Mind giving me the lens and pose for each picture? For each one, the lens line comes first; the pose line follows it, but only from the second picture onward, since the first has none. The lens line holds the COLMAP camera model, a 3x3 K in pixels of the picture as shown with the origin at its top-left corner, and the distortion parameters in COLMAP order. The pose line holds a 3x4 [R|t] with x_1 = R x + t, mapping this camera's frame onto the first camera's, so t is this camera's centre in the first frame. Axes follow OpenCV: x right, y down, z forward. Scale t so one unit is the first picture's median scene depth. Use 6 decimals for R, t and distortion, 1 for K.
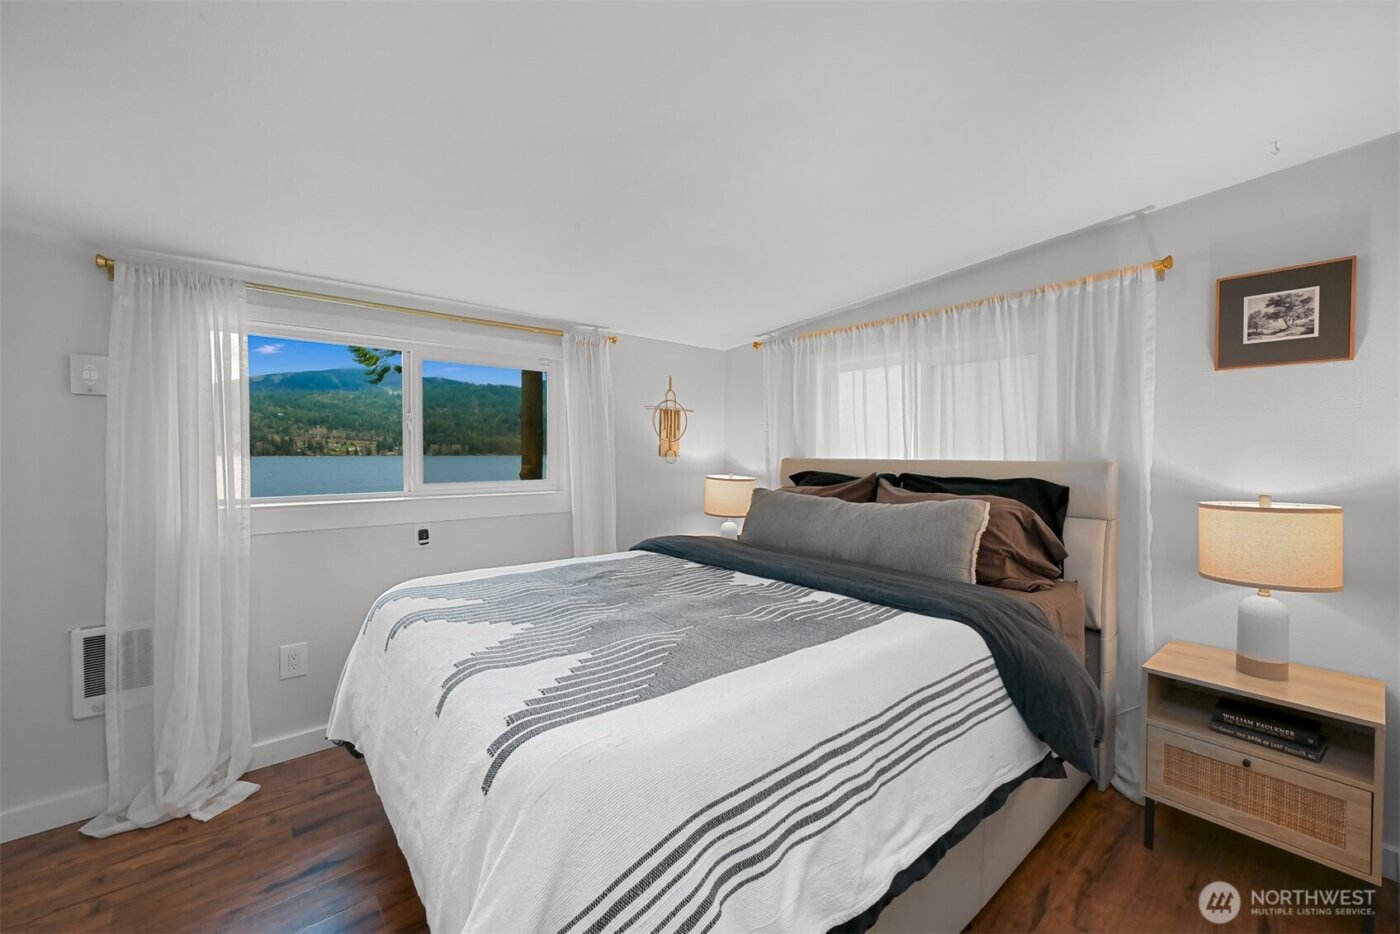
lens RADIAL K [[562.8, 0, 697.7], [0, 562.8, 461.6], [0, 0, 1]] dist [-0.000295, 0.000132]
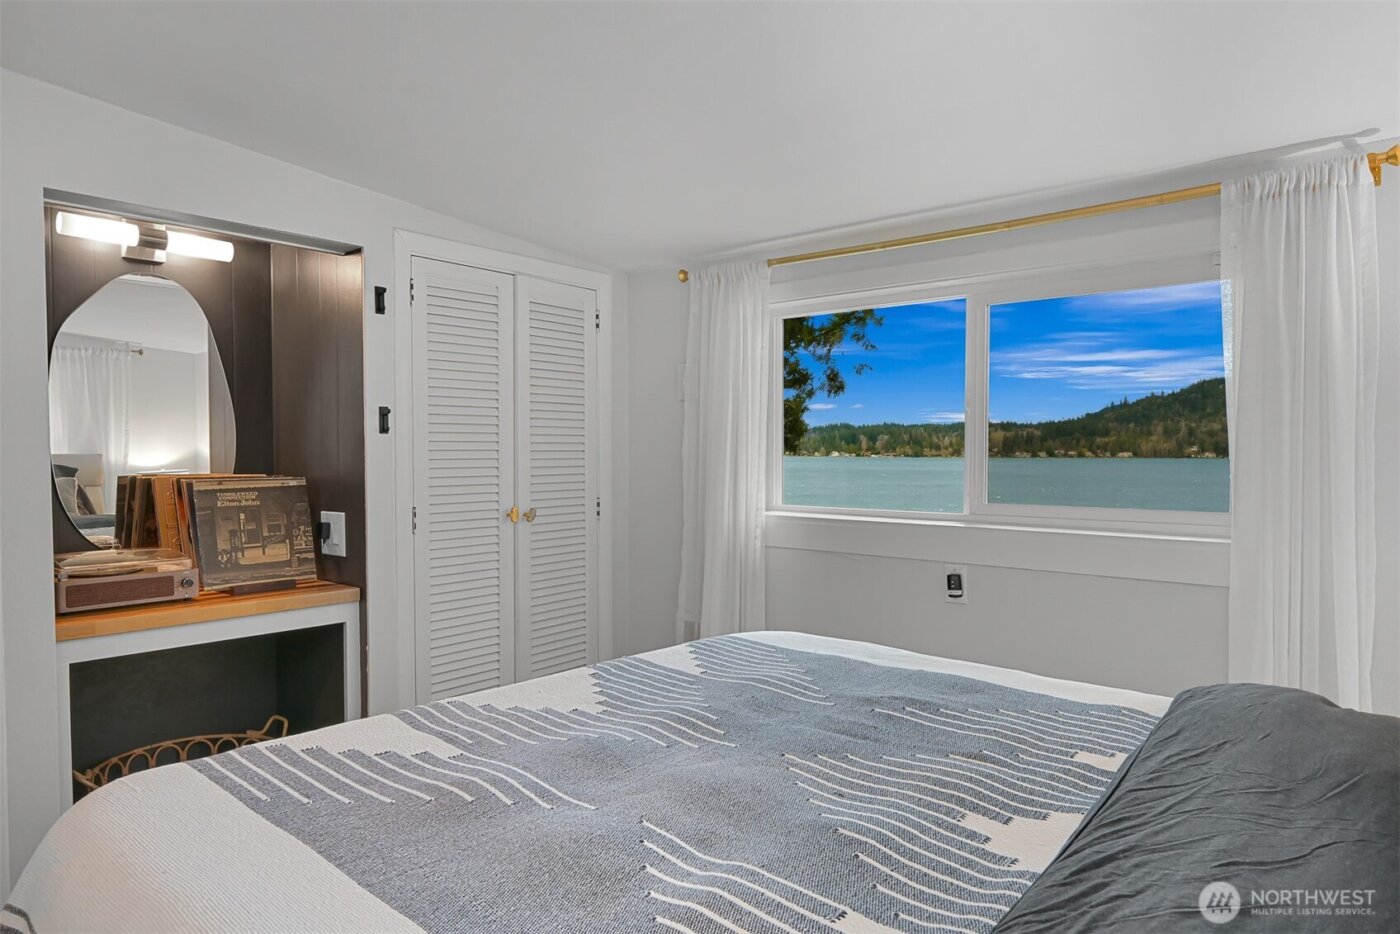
lens RADIAL K [[861.1, 0, 709.0], [0, 861.1, 481.9], [0, 0, 1]] dist [0.001030, -0.001350]
pose [[0.169666, 0.034917, -0.984883, 0.425562], [-0.017721, 0.999319, 0.032376, -0.010767], [0.985342, 0.011960, 0.170169, 0.556305]]
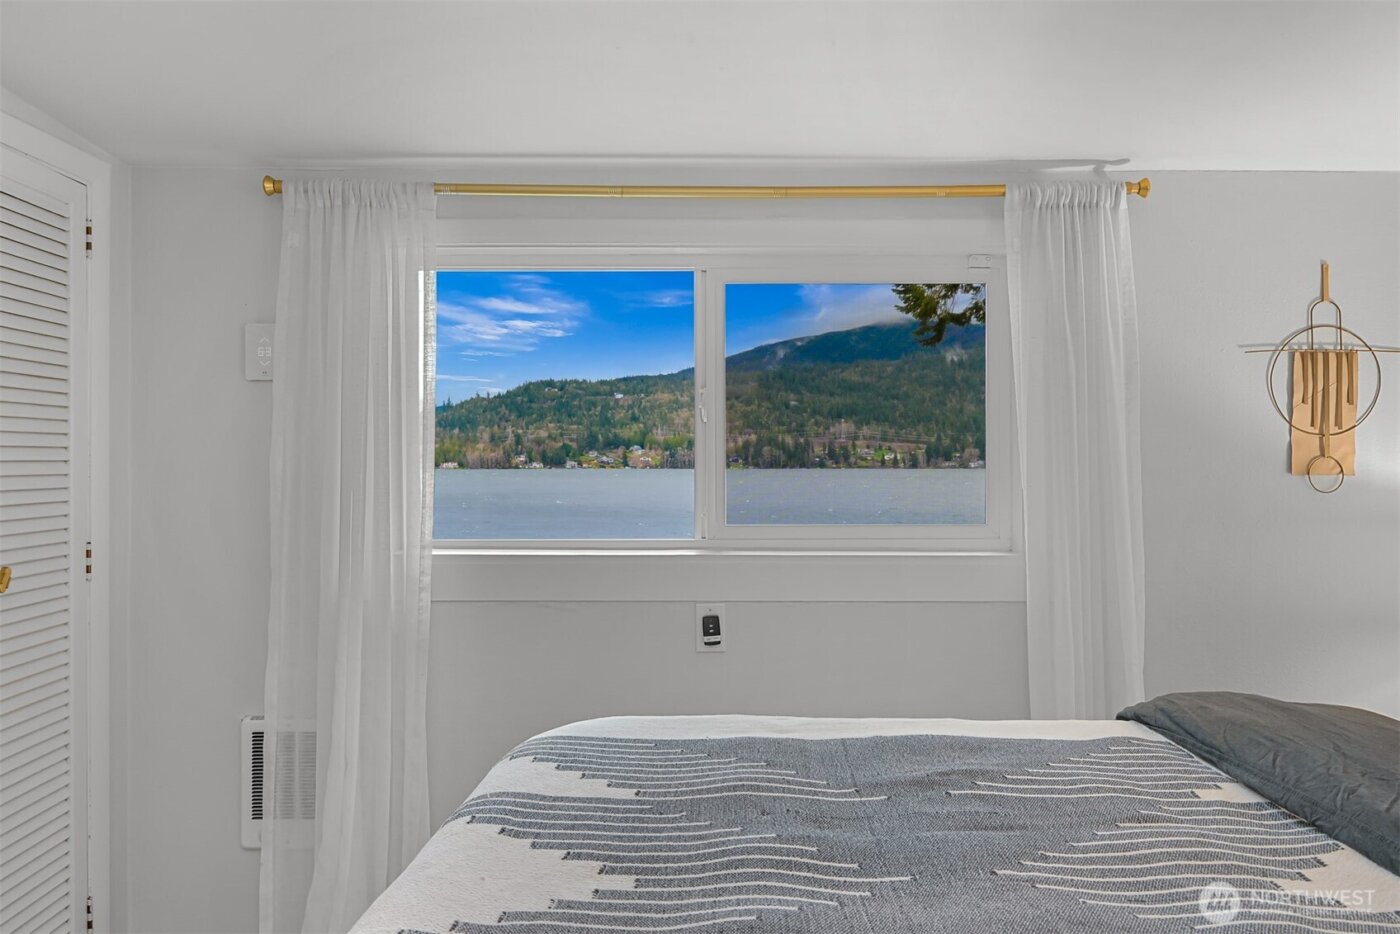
lens RADIAL K [[1092.8, 0, 721.0], [0, 1092.8, 461.3], [0, 0, 1]] dist [-0.001548, -0.000166]
pose [[0.761518, -0.000820, -0.648143, 0.159904], [-0.010523, 0.999852, -0.013629, -0.005424], [0.648058, 0.017200, 0.761396, 0.250480]]
